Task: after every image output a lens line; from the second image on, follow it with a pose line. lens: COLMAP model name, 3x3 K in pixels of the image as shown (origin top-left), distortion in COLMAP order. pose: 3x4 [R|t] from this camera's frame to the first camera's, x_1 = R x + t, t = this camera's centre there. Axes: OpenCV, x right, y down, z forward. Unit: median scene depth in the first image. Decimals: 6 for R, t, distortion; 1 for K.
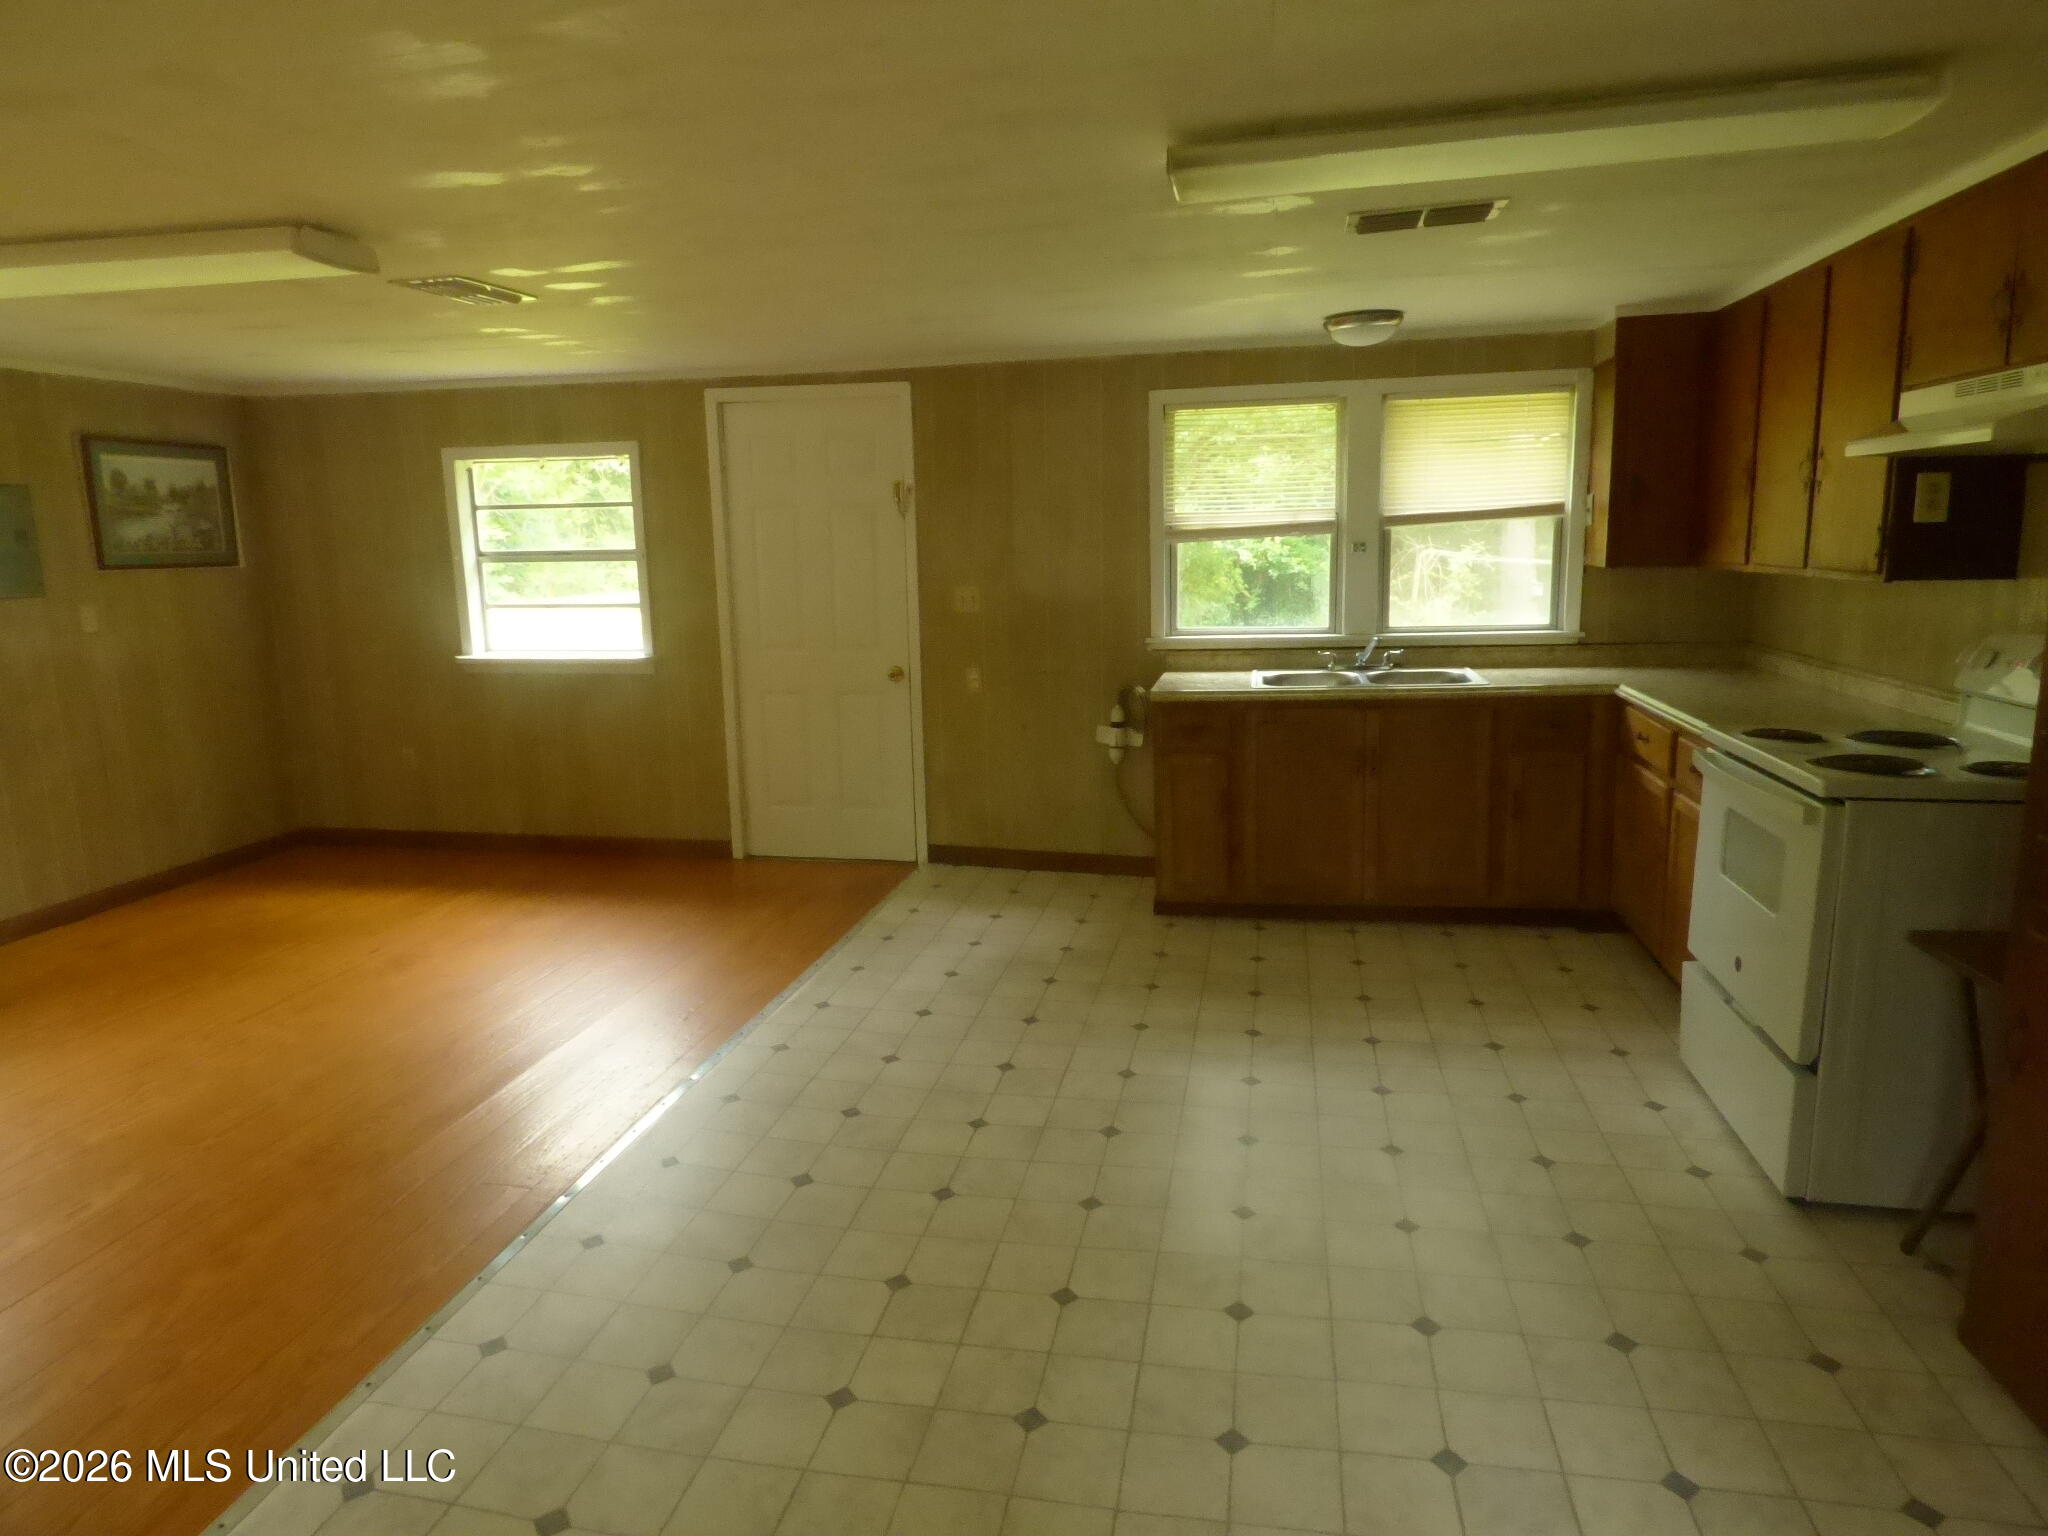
lens RADIAL K [[1228.8, 0, 1039.5], [0, 1228.8, 770.0], [0, 0, 1]] dist [-0.018314, 0.003983]
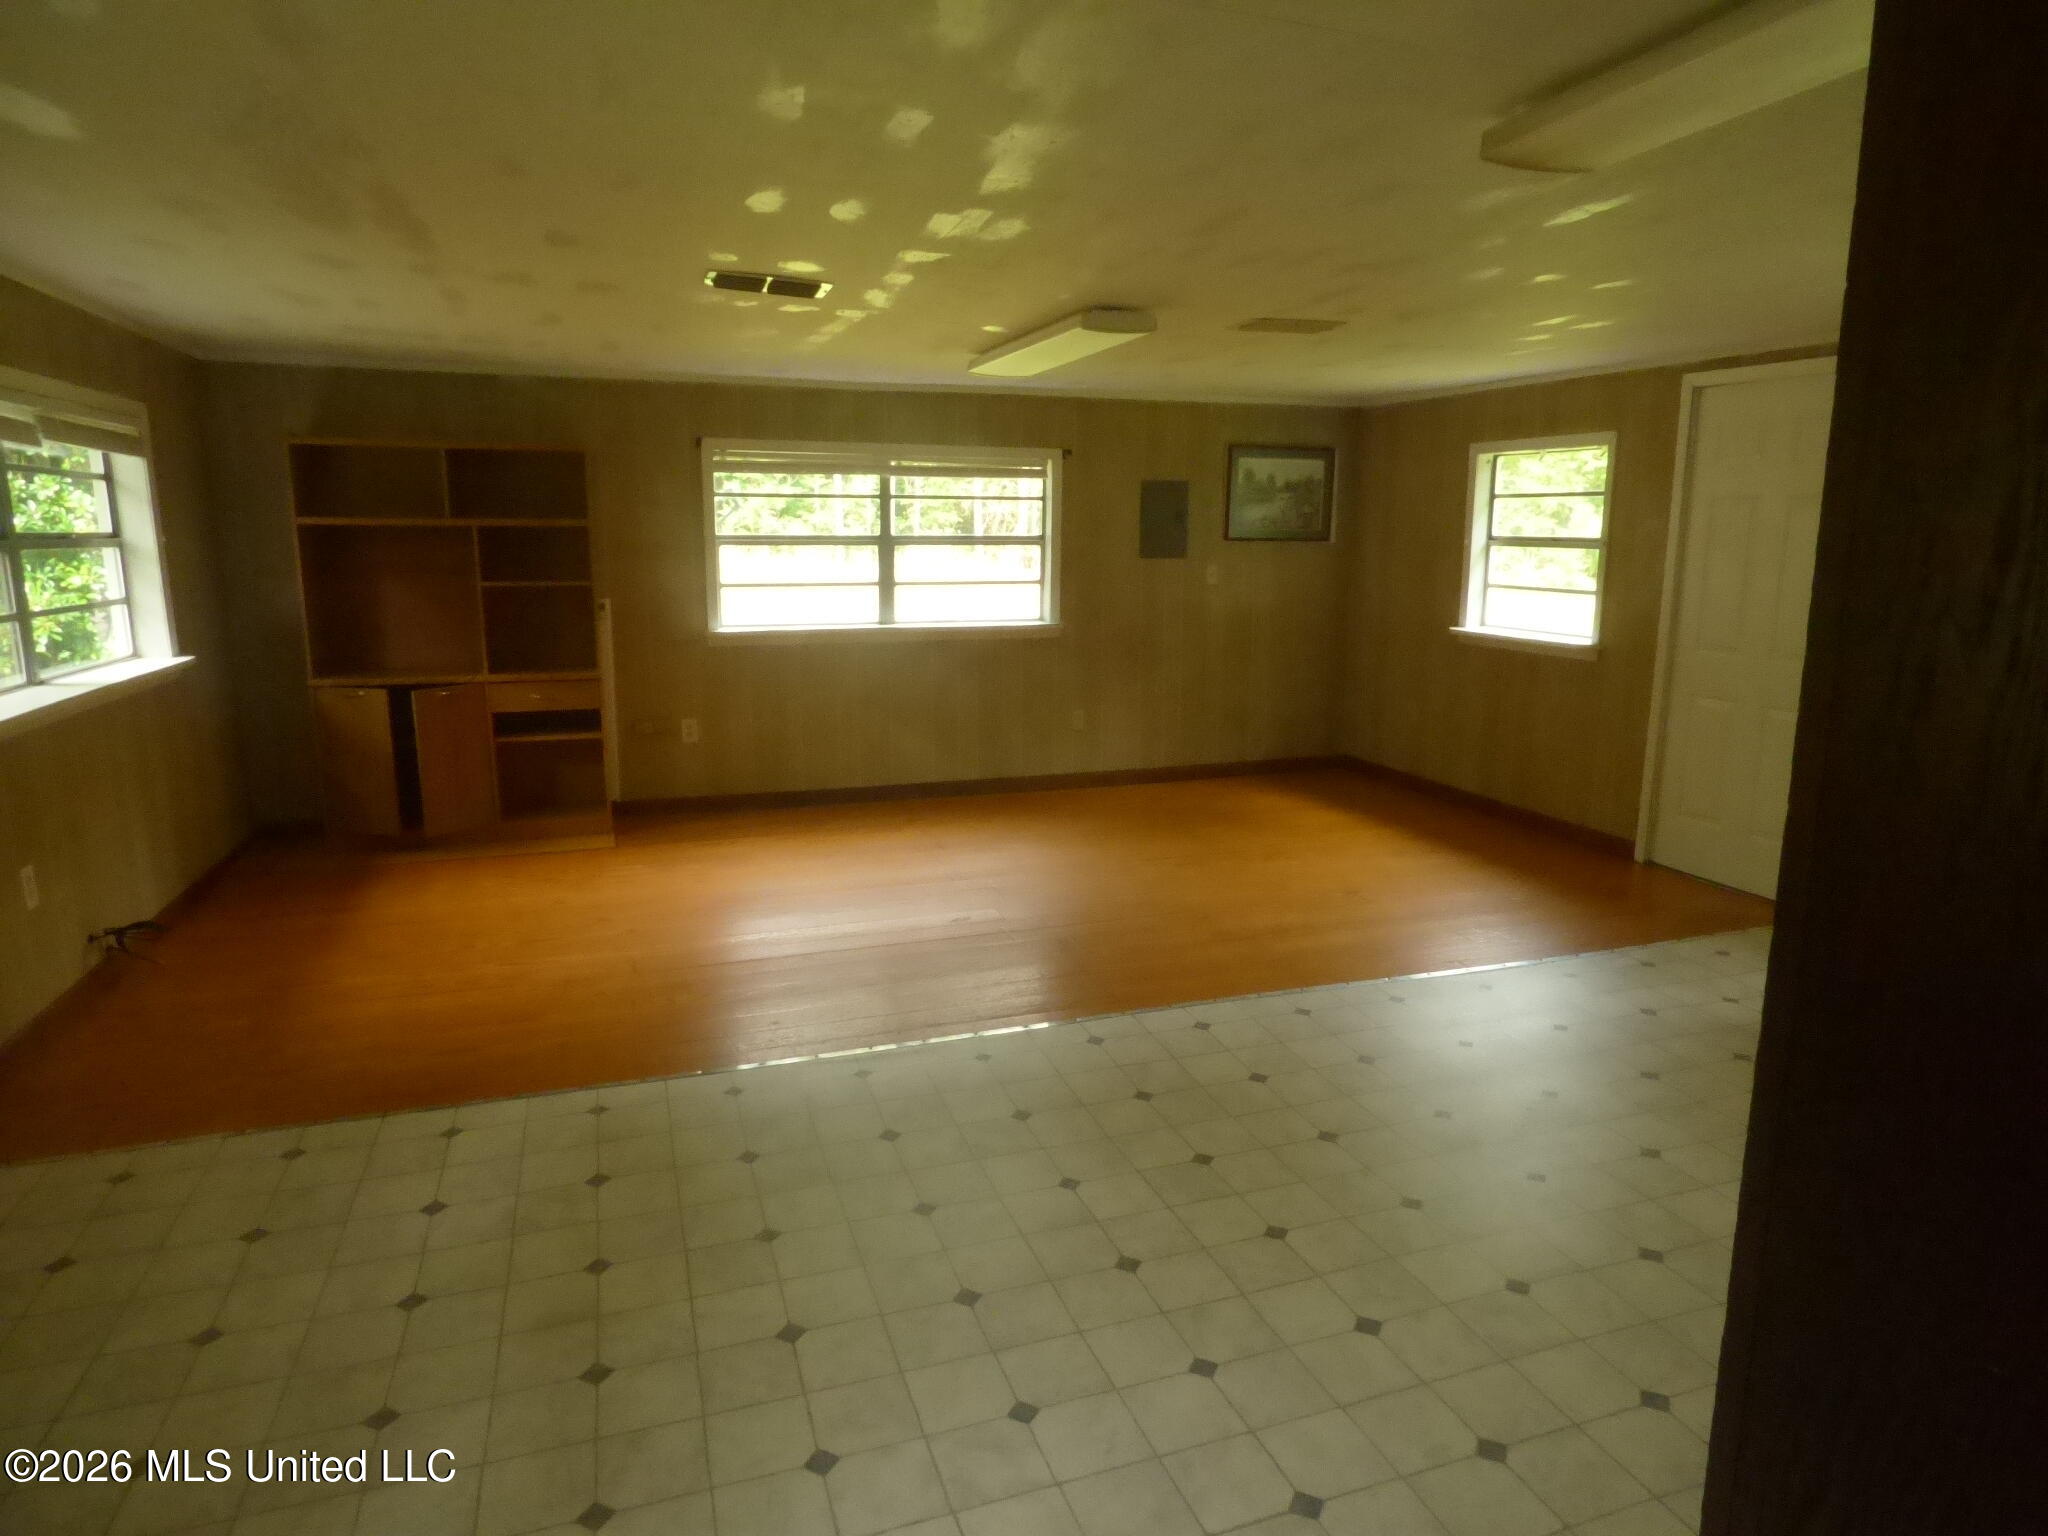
lens RADIAL K [[1228.8, 0, 1040.6], [0, 1228.8, 766.5], [0, 0, 1]] dist [-0.018314, 0.003983]
pose [[0.503704, 0.183856, -0.844085, 0.353881], [-0.175639, 0.978478, 0.108318, -0.025360], [0.845833, 0.093694, 0.525155, 0.101541]]
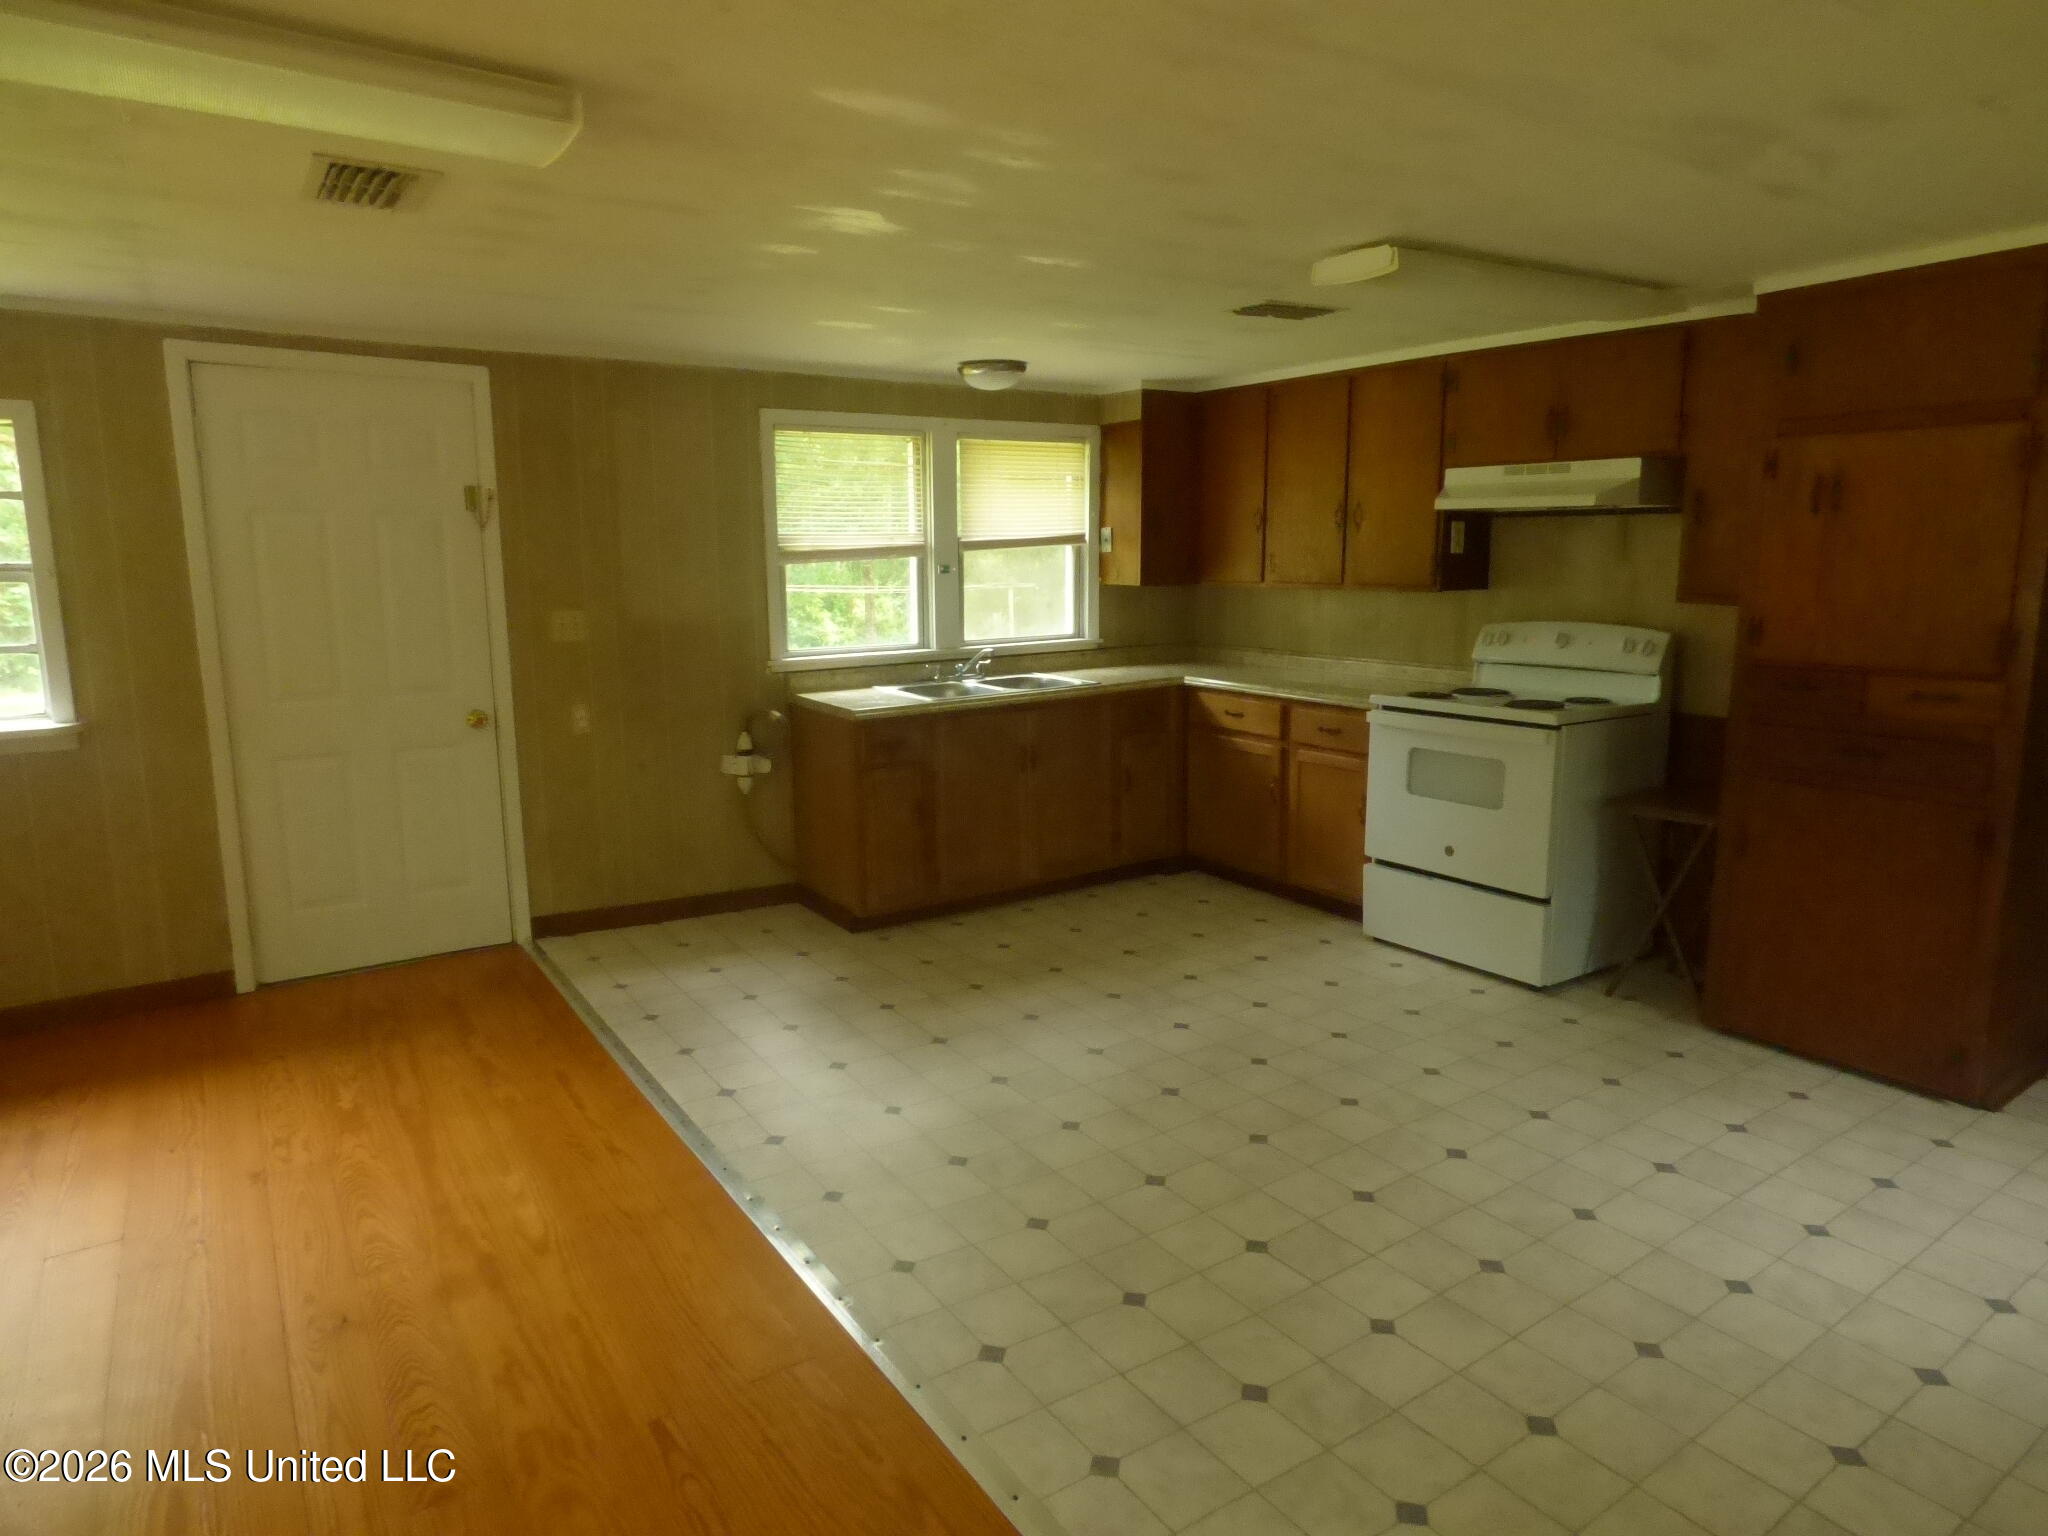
lens RADIAL K [[1228.8, 0, 1036.4], [0, 1228.8, 776.6], [0, 0, 1]] dist [-0.018314, 0.003983]
pose [[0.700203, -0.110632, 0.705321, -0.463318], [0.123611, 0.991787, 0.032851, -0.022516], [-0.703162, 0.064183, 0.708127, 0.169512]]
